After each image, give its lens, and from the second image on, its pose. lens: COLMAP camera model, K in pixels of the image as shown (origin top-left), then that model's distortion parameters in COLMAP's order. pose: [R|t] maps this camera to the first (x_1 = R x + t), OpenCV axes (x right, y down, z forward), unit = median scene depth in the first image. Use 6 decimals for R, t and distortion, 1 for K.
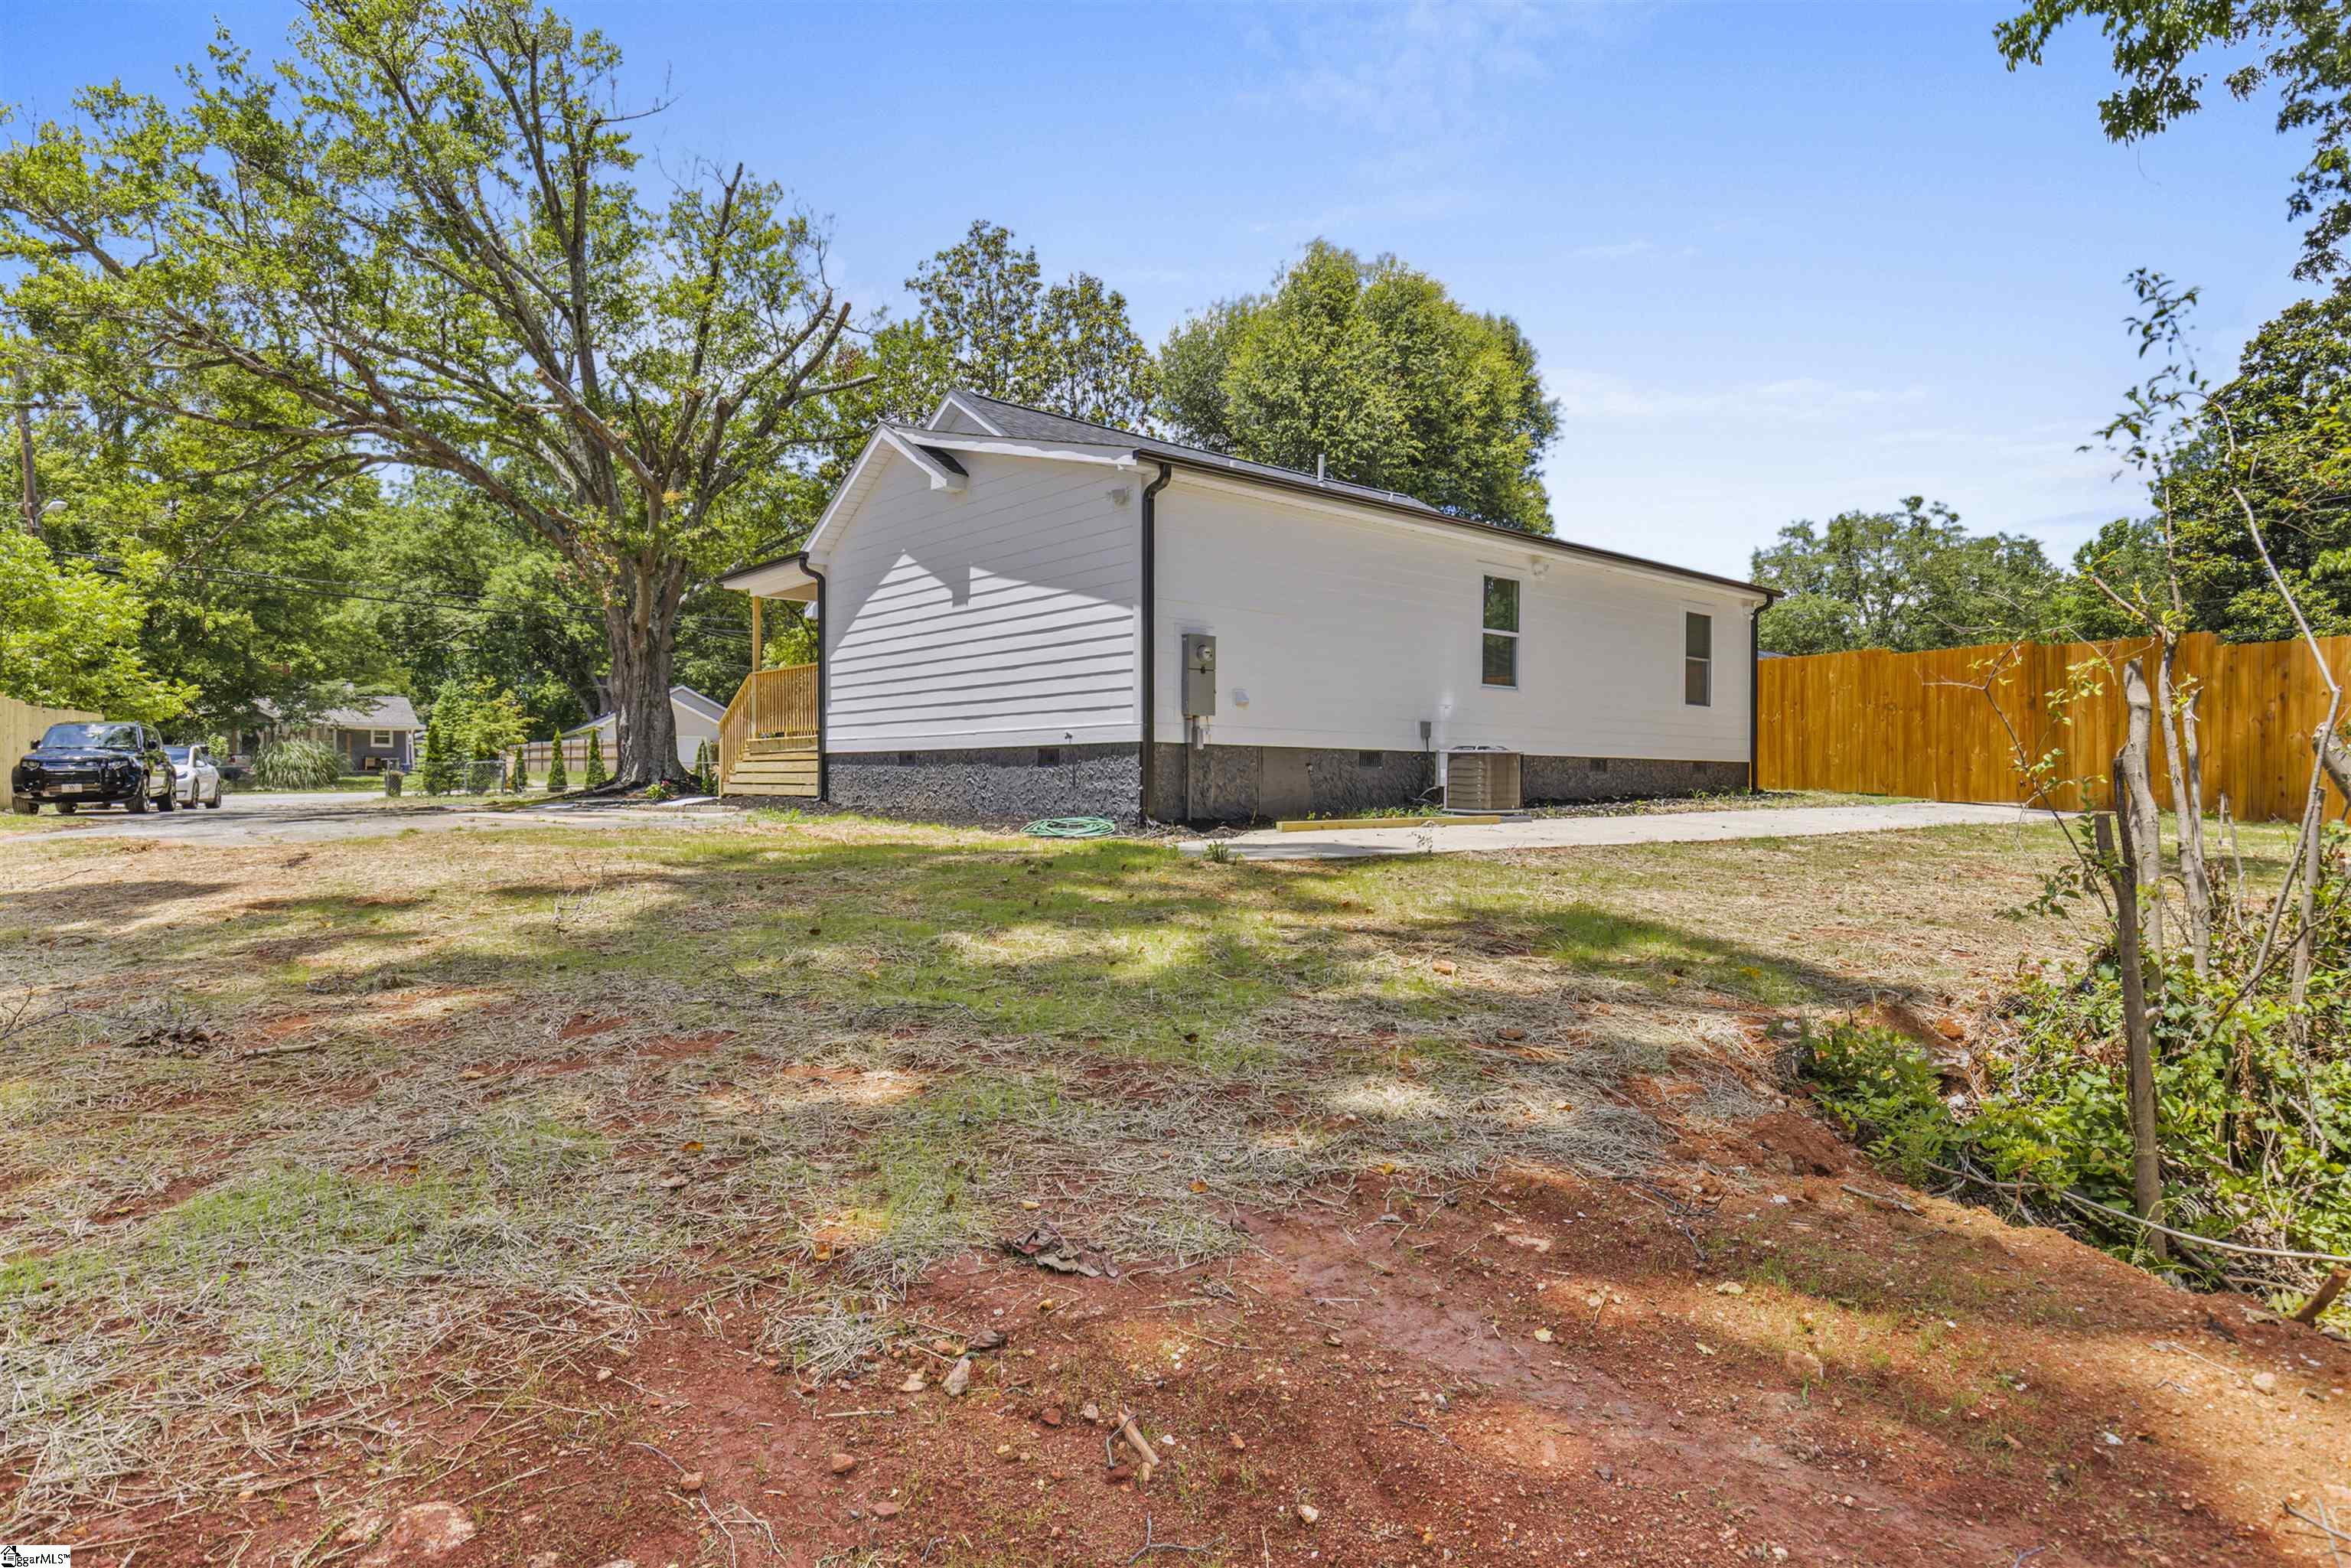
lens RADIAL K [[1338.8, 0, 1175.5], [0, 1338.8, 784.0], [0, 0, 1]] dist [0.010247, -0.000856]
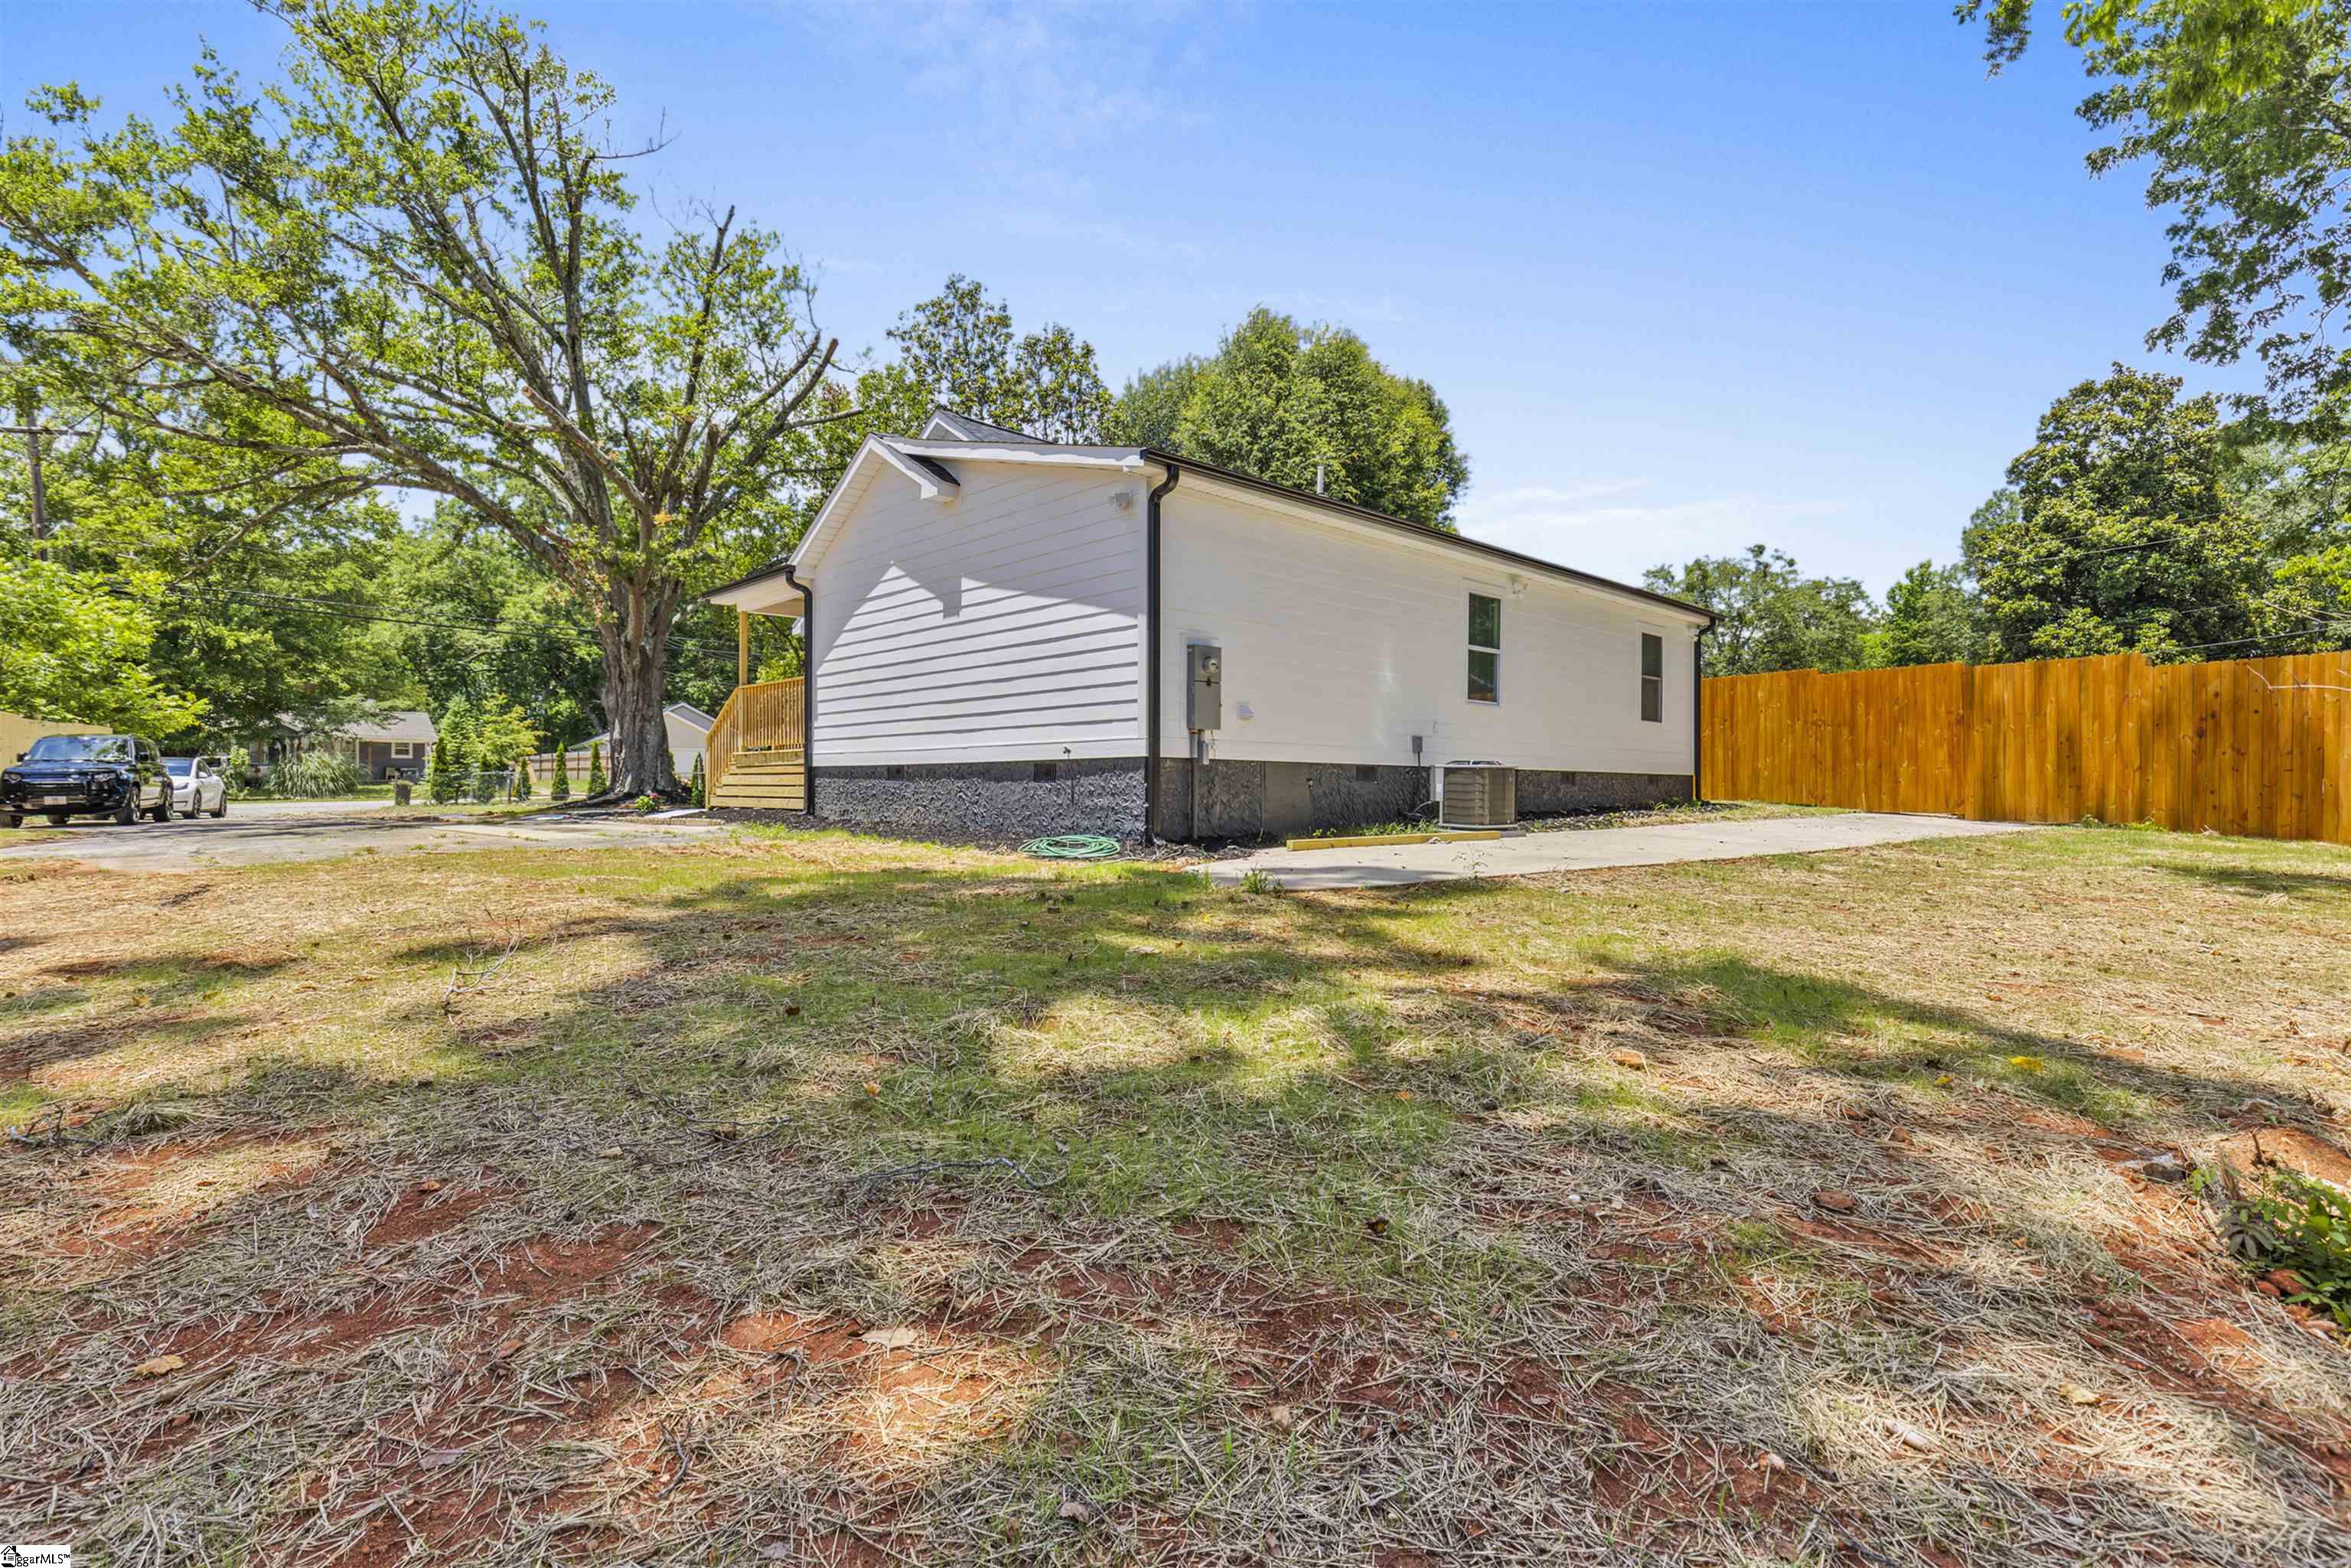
lens RADIAL K [[1136.1, 0, 1175.5], [0, 1136.1, 784.0], [0, 0, 1]] dist [0.000835, 0.000551]
pose [[0.998638, -0.000503, 0.052163, -0.024363], [0.000719, 0.999991, -0.004114, -0.004552], [-0.052160, 0.004146, 0.998630, 0.097869]]
